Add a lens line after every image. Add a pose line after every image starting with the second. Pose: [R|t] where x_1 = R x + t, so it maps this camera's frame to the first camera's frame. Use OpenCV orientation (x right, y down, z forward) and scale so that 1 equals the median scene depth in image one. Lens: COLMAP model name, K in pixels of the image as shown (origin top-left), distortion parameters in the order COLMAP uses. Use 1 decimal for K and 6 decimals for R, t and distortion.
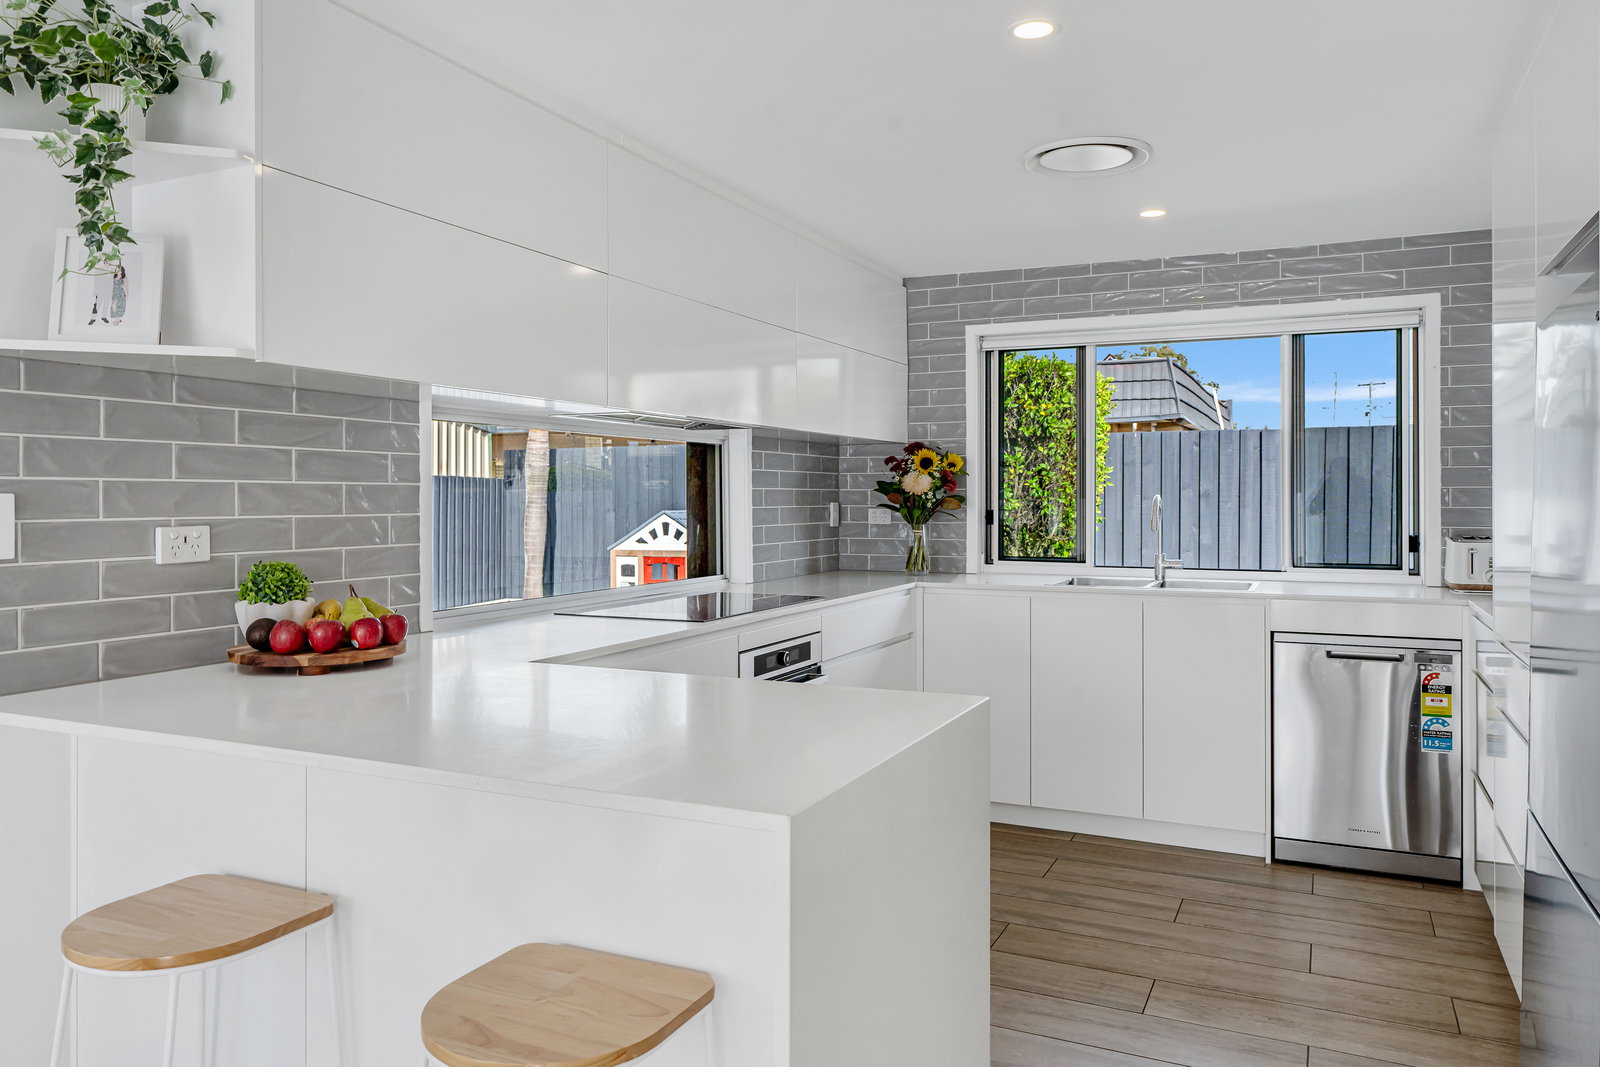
lens RADIAL K [[1133.3, 0, 778.0], [0, 1133.3, 500.5], [0, 0, 1]] dist [-0.008256, 0.004156]
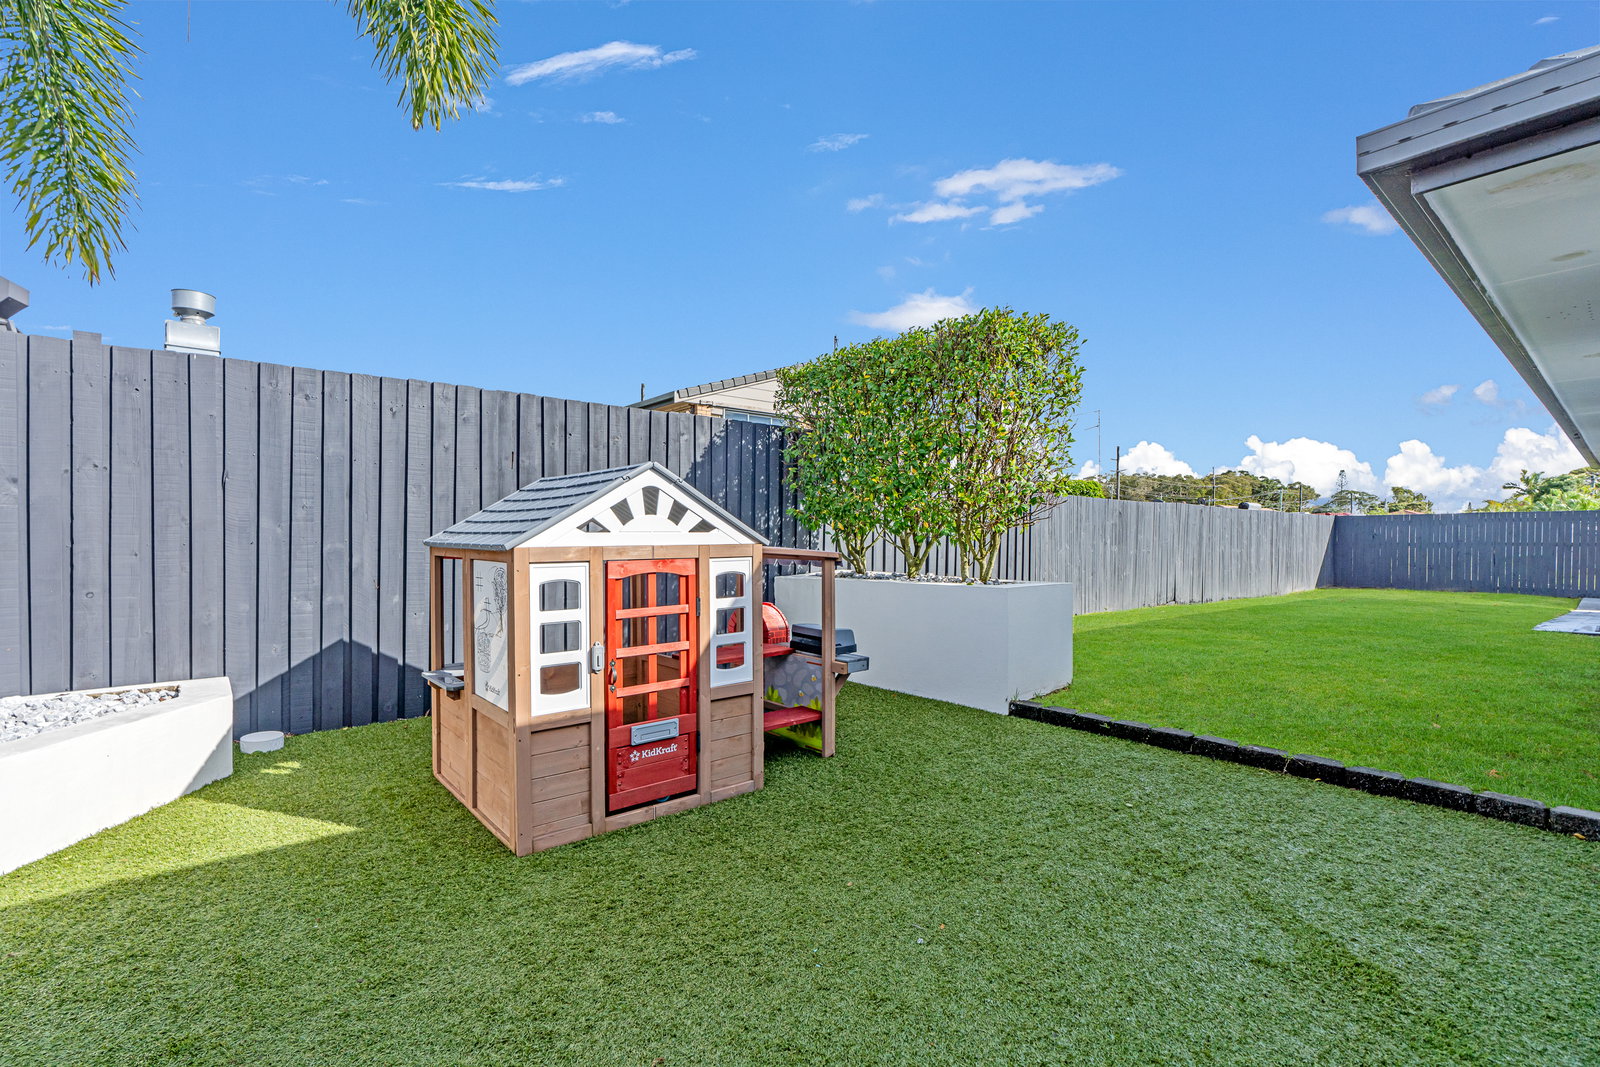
lens RADIAL K [[722.1, 0, 799.5], [0, 722.1, 535.4], [0, 0, 1]] dist [-0.000132, -0.000001]
pose [[0.399158, -0.002773, 0.916878, -0.347788], [-0.004526, 0.999977, 0.004995, 0.037469], [-0.916871, -0.006144, 0.399136, 0.812773]]
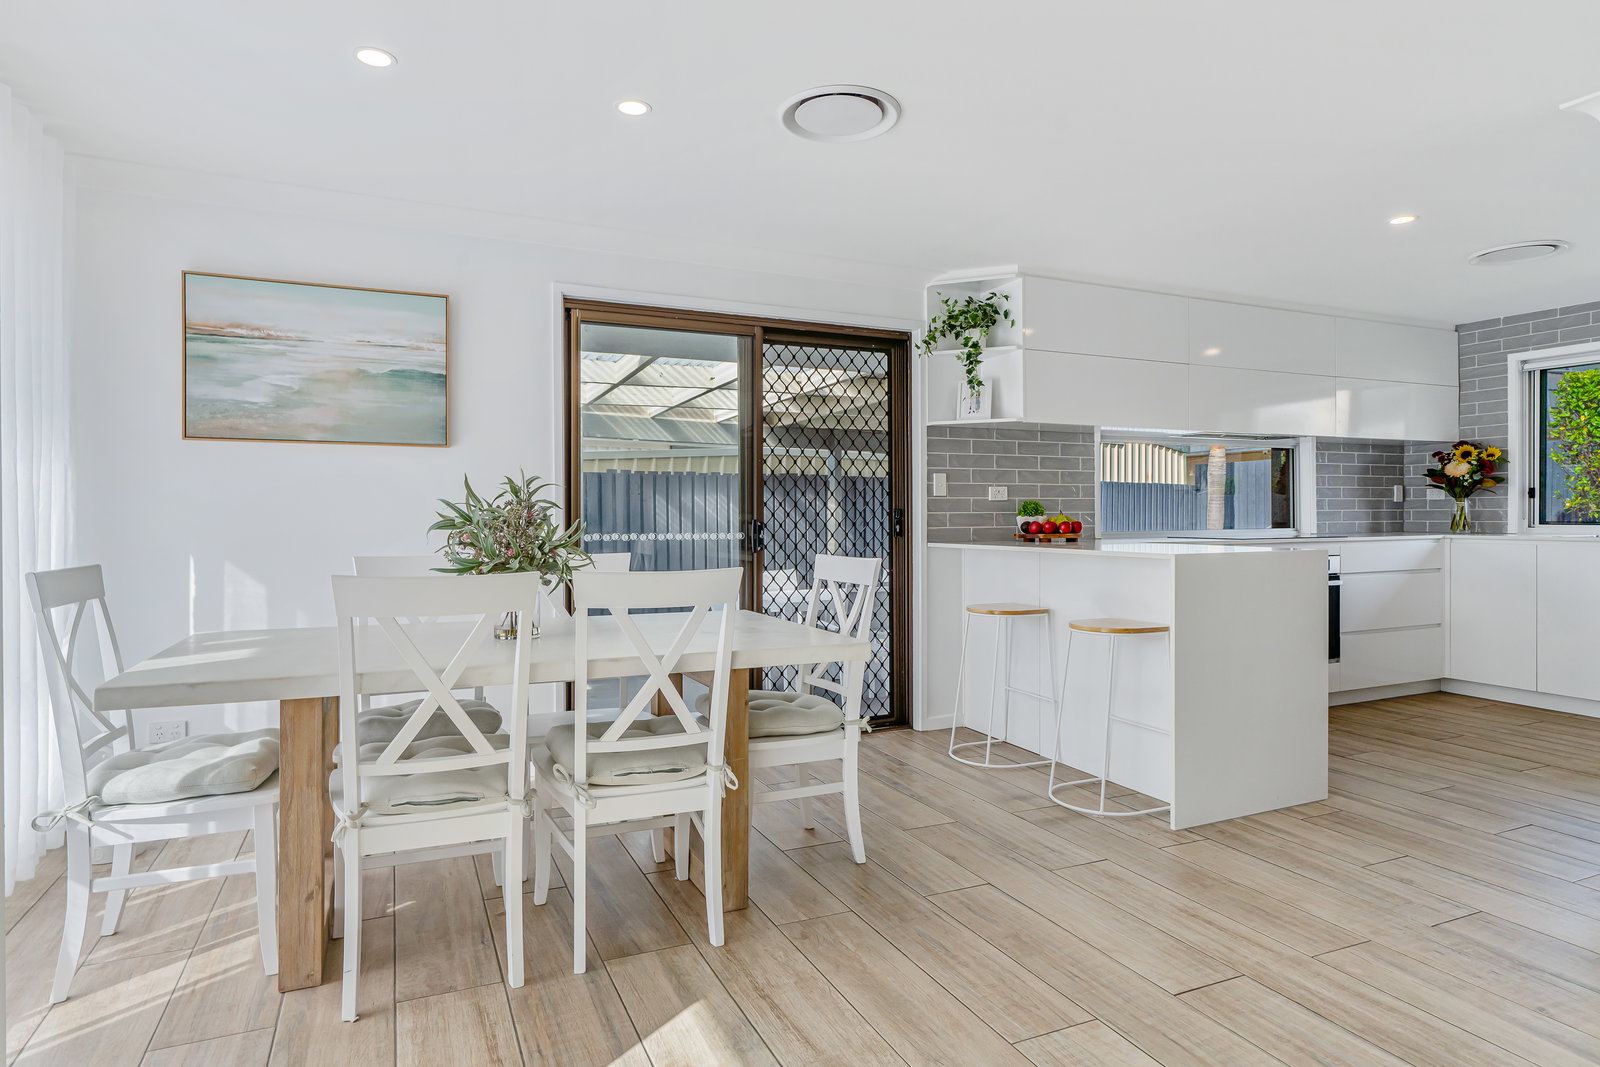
lens RADIAL K [[908.1, 0, 797.0], [0, 908.1, 523.6], [0, 0, 1]] dist [0.001025, -0.000098]
pose [[0.772728, 0.000311, -0.634737, 0.234355], [0.004839, 0.999968, 0.006380, 0.048116], [0.634719, -0.008002, 0.772702, -0.480809]]
